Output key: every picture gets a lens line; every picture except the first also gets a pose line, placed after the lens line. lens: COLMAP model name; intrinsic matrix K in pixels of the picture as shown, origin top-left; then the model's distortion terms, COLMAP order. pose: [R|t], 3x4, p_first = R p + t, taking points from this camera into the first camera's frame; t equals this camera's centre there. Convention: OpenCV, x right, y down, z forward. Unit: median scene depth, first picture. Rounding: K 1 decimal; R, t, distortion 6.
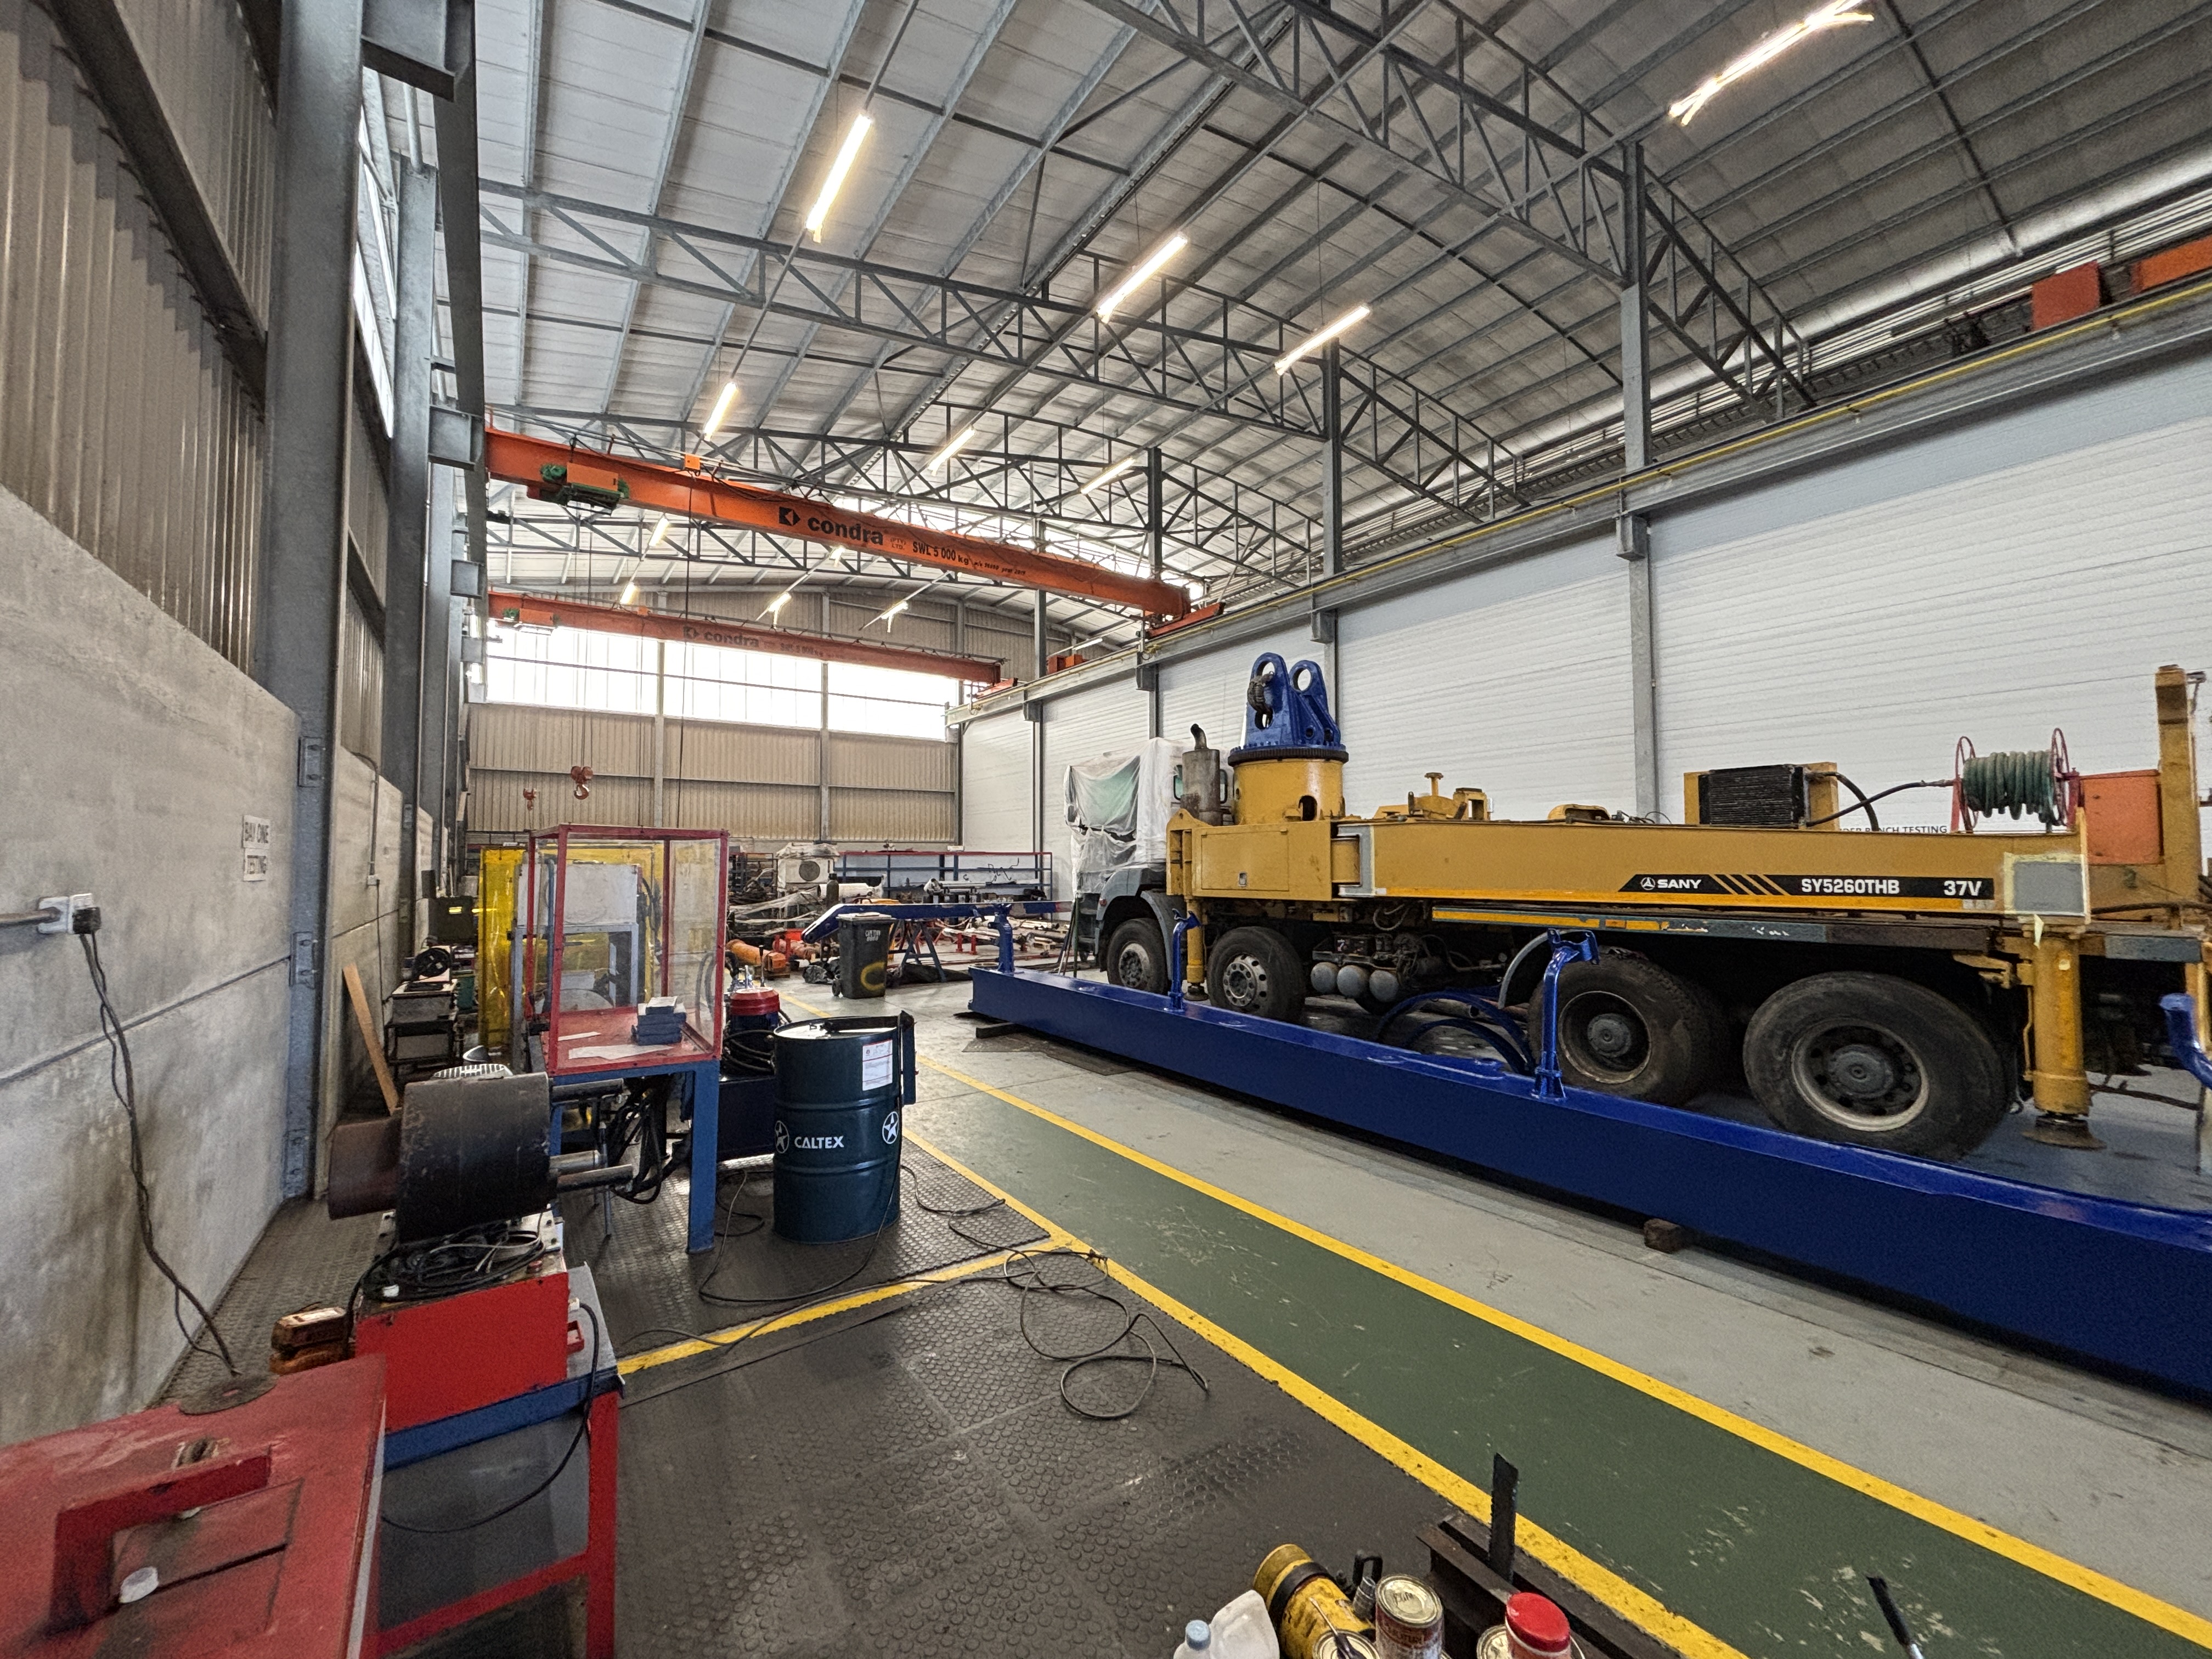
lens RADIAL K [[888.1, 0, 1123.2], [0, 888.1, 831.9], [0, 0, 1]] dist [0.002686, -0.000629]
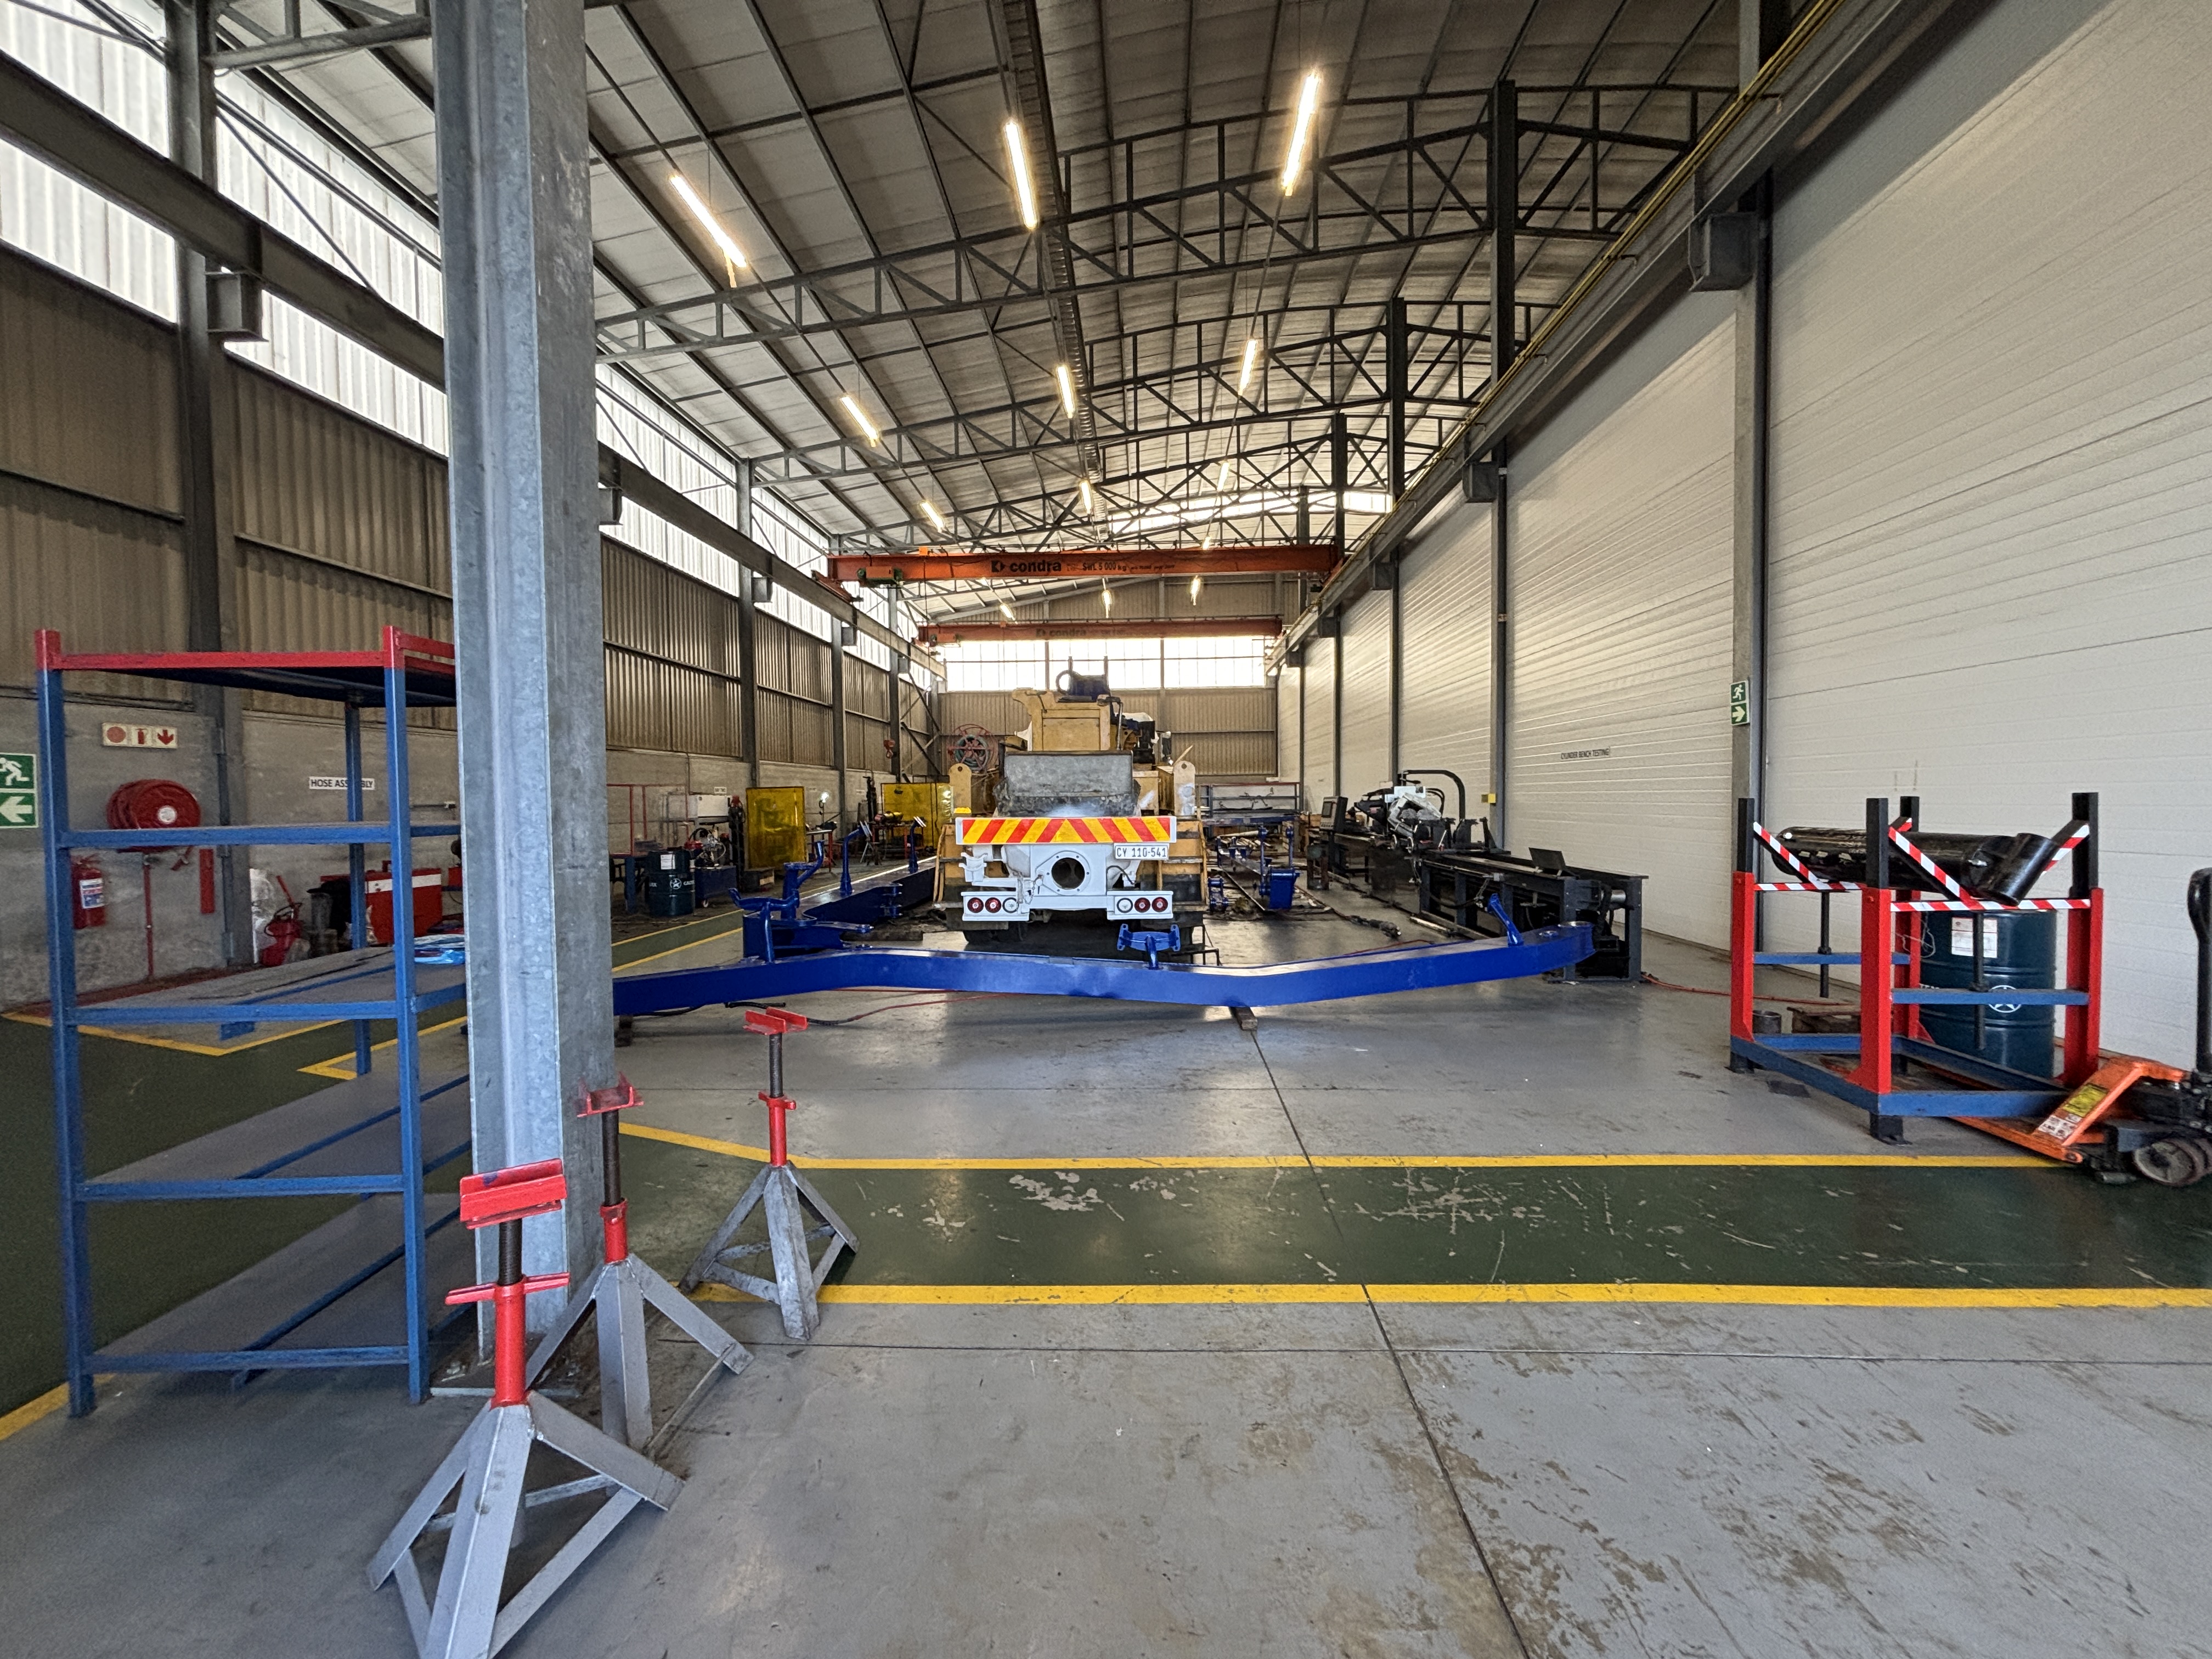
lens RADIAL K [[888.1, 0, 1114.8], [0, 888.1, 825.2], [0, 0, 1]] dist [0.002686, -0.000629]
pose [[0.799339, 0.007417, -0.600835, 0.659919], [0.035156, 0.997634, 0.059086, 0.004102], [0.599851, -0.068353, 0.797186, -0.112985]]
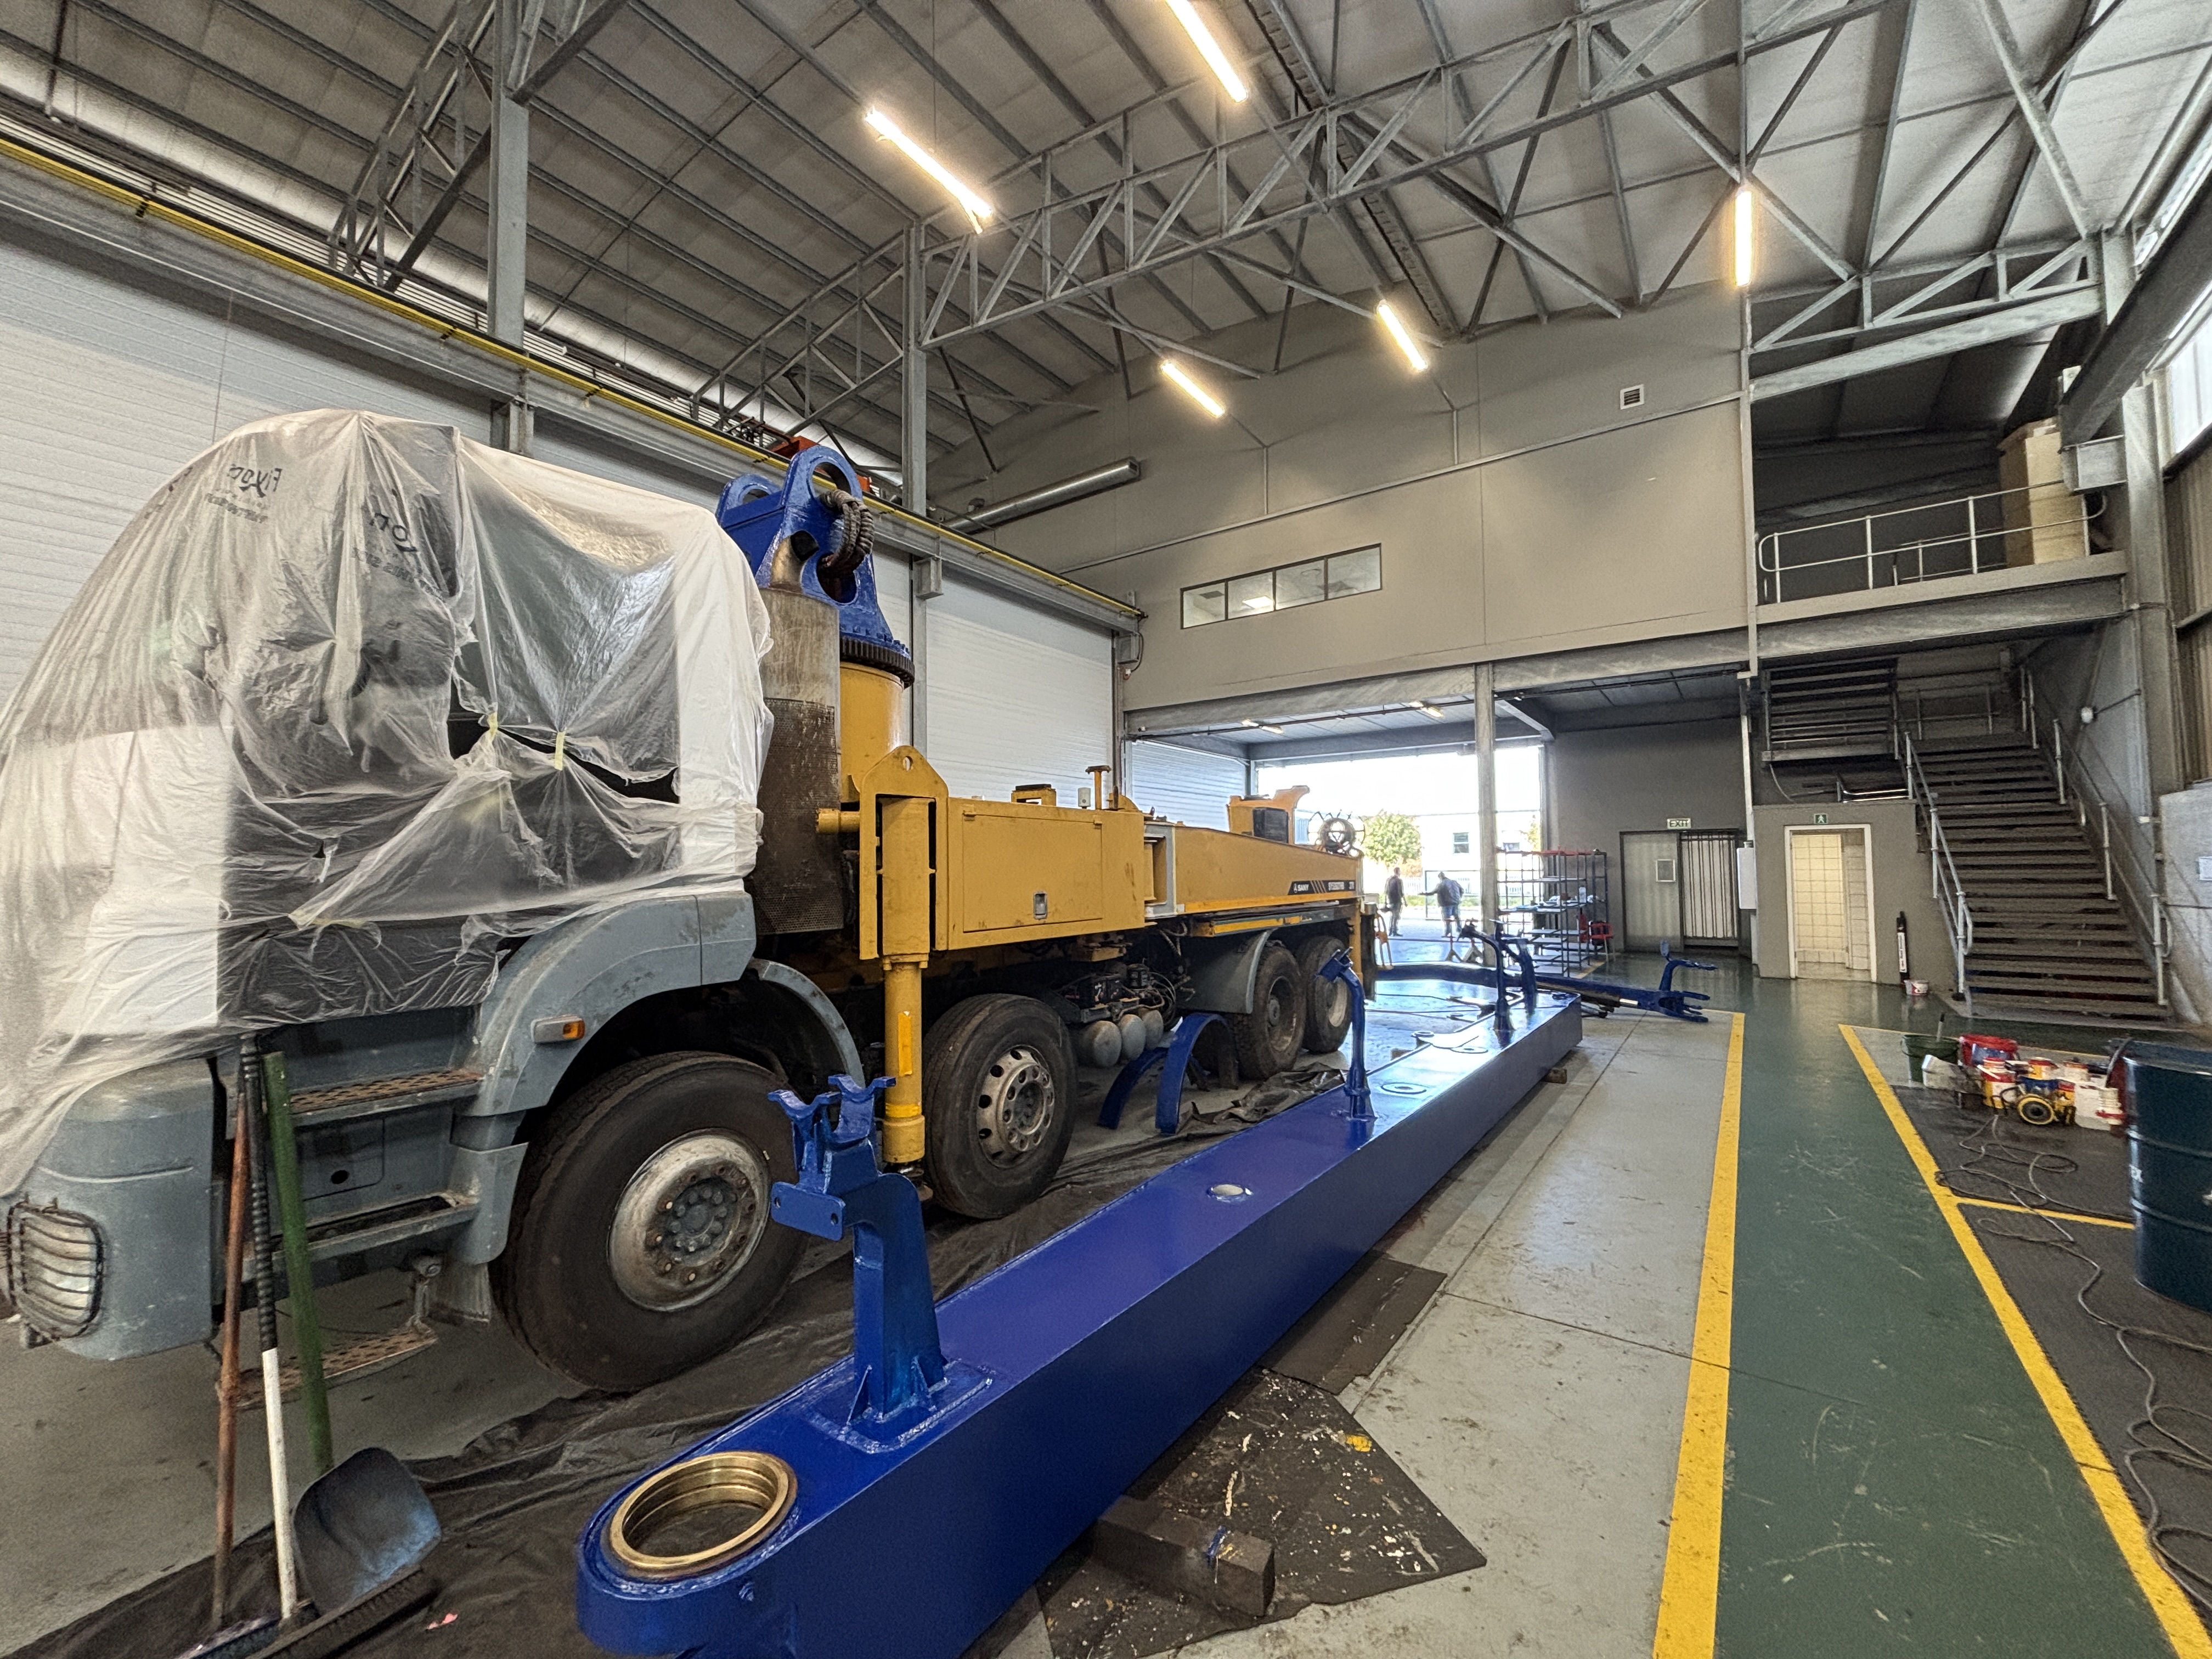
lens RADIAL K [[888.1, 0, 1106.7], [0, 888.1, 820.5], [0, 0, 1]] dist [0.002686, -0.000629]
pose [[-0.326096, 0.057238, 0.943602, -0.201328], [-0.029947, 0.997039, -0.070829, 0.020427], [-0.944862, -0.051355, -0.323416, 0.590000]]
